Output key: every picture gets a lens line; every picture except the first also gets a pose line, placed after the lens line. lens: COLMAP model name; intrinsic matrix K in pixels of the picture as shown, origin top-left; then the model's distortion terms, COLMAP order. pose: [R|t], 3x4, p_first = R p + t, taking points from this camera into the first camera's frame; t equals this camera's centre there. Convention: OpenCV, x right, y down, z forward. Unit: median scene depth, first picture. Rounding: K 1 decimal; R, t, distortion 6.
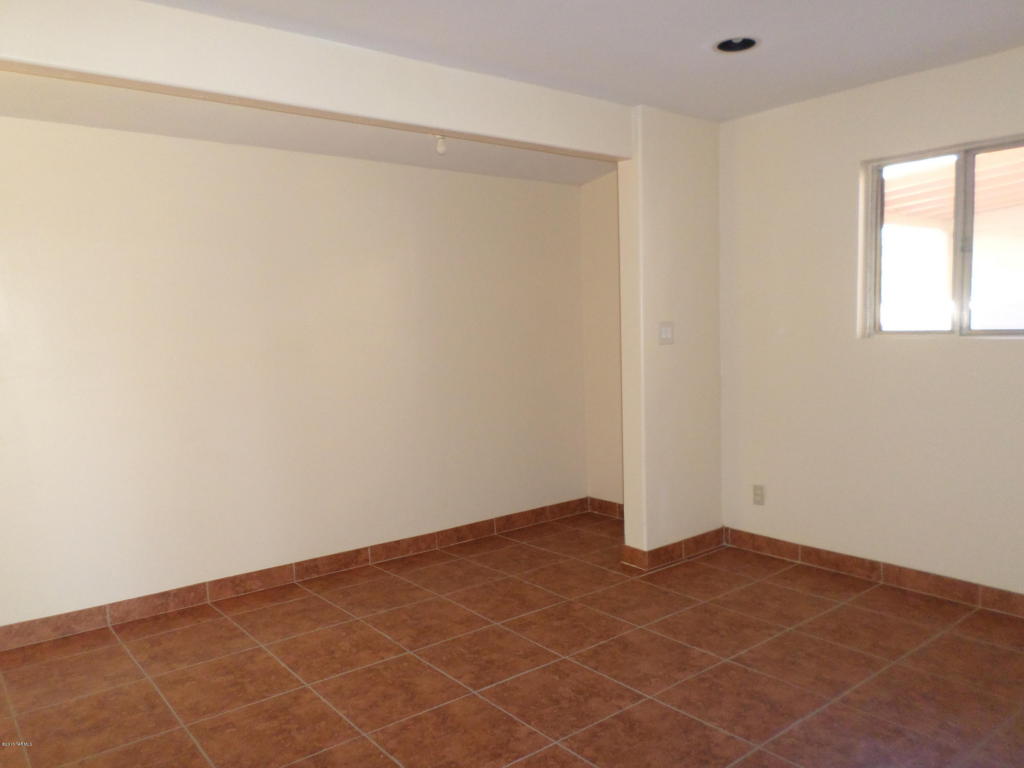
lens RADIAL K [[775.2, 0, 512.0], [0, 775.2, 384.0], [0, 0, 1]] dist [-0.012029, -0.004824]
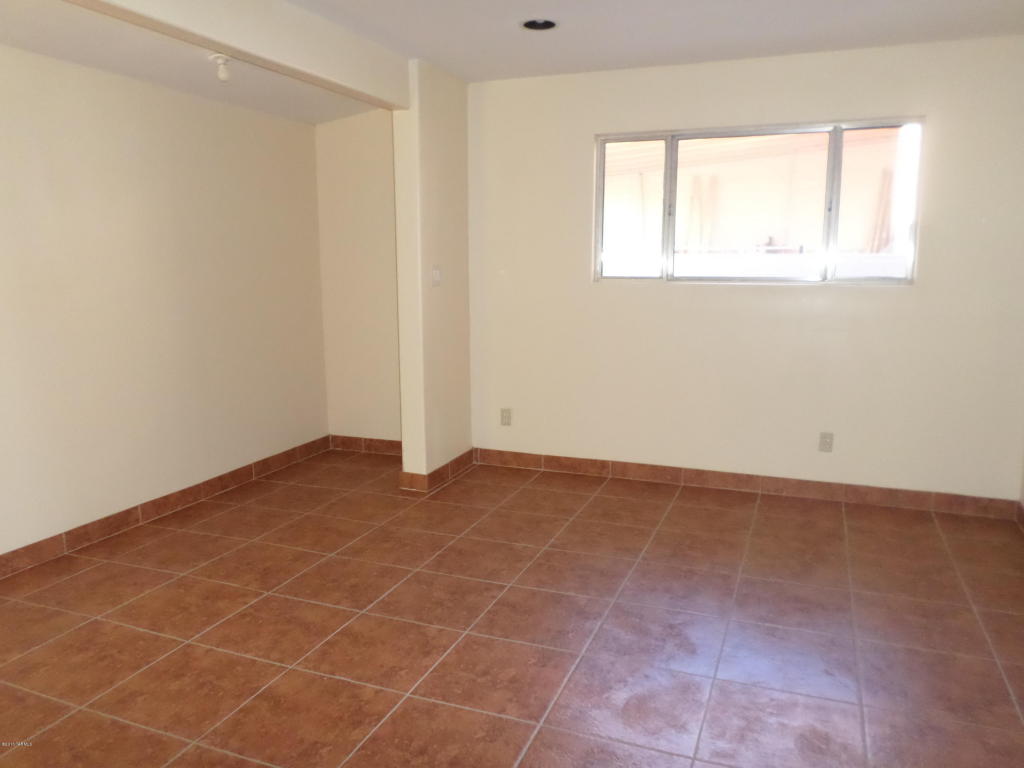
lens RADIAL K [[775.2, 0, 512.0], [0, 775.2, 384.0], [0, 0, 1]] dist [-0.012029, -0.004824]
pose [[0.866021, -0.056062, 0.496854, -0.266996], [0.018975, 0.996663, 0.079384, 0.001684], [-0.499647, -0.059320, 0.864196, -0.008327]]
